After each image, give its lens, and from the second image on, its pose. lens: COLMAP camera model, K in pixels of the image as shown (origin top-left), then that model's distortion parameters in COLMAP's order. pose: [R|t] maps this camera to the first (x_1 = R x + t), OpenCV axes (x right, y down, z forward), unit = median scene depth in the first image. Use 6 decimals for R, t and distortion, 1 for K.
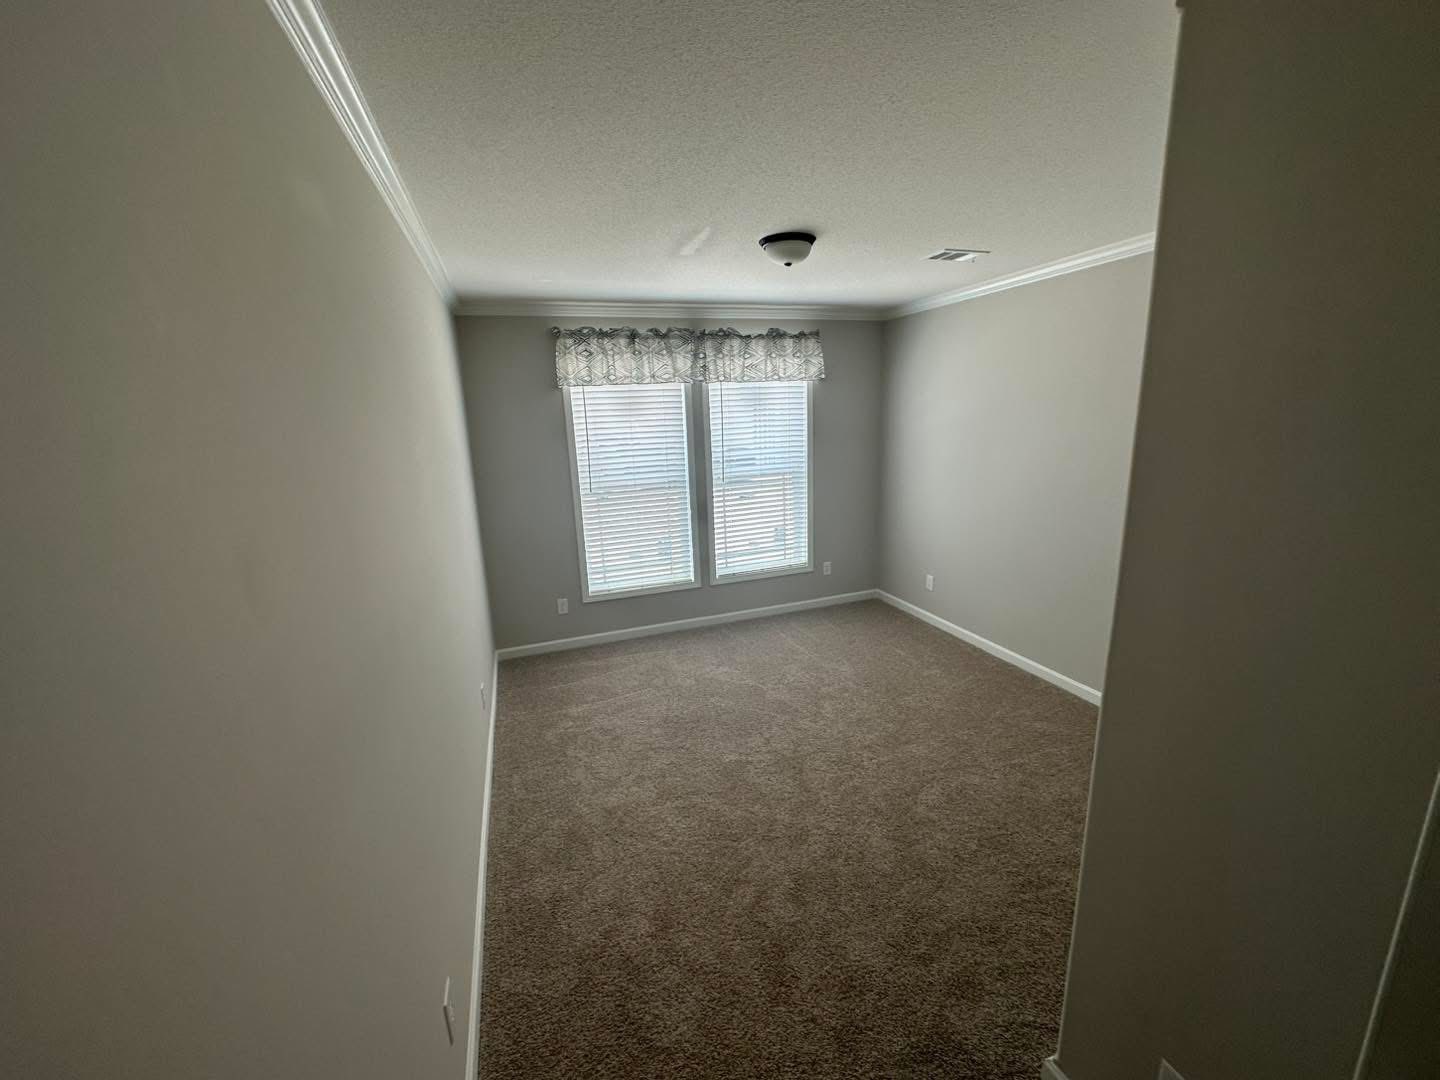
lens RADIAL K [[593.1, 0, 720.0], [0, 593.1, 540.0], [0, 0, 1]] dist [-0.001787, 0.000120]
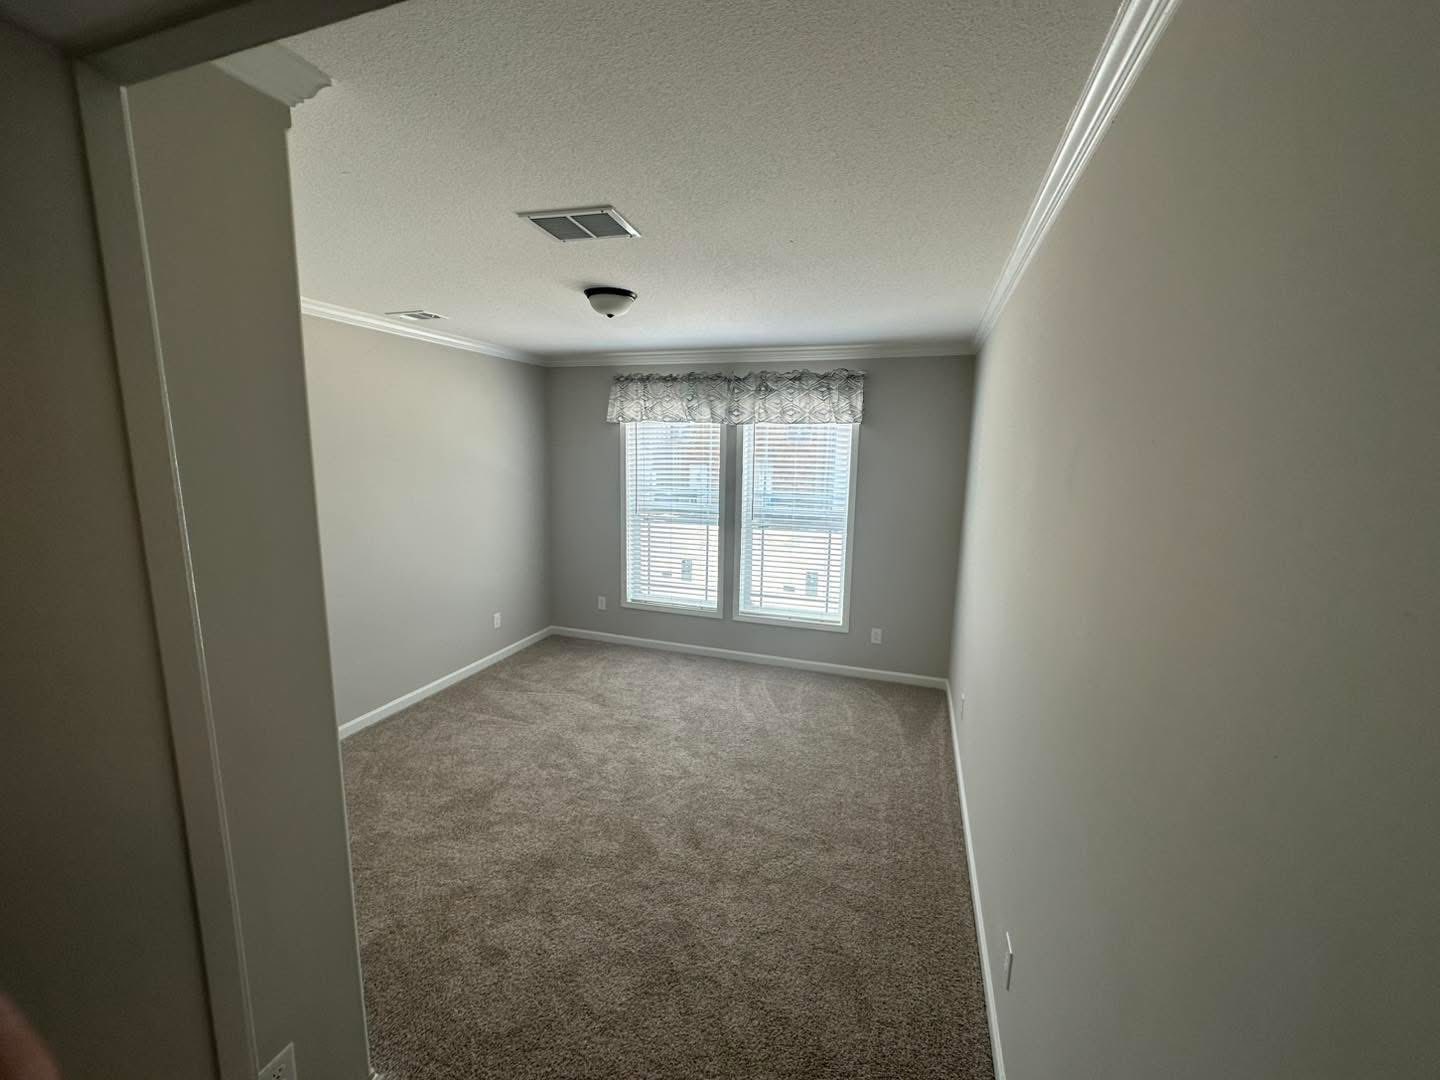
lens RADIAL K [[573.4, 0, 718.7], [0, 573.4, 539.3], [0, 0, 1]] dist [-0.003534, 0.000614]
pose [[0.772680, 0.148848, -0.617098, 0.584162], [-0.181704, 0.983306, 0.009665, -0.068267], [0.608235, 0.104661, 0.786827, 0.209689]]
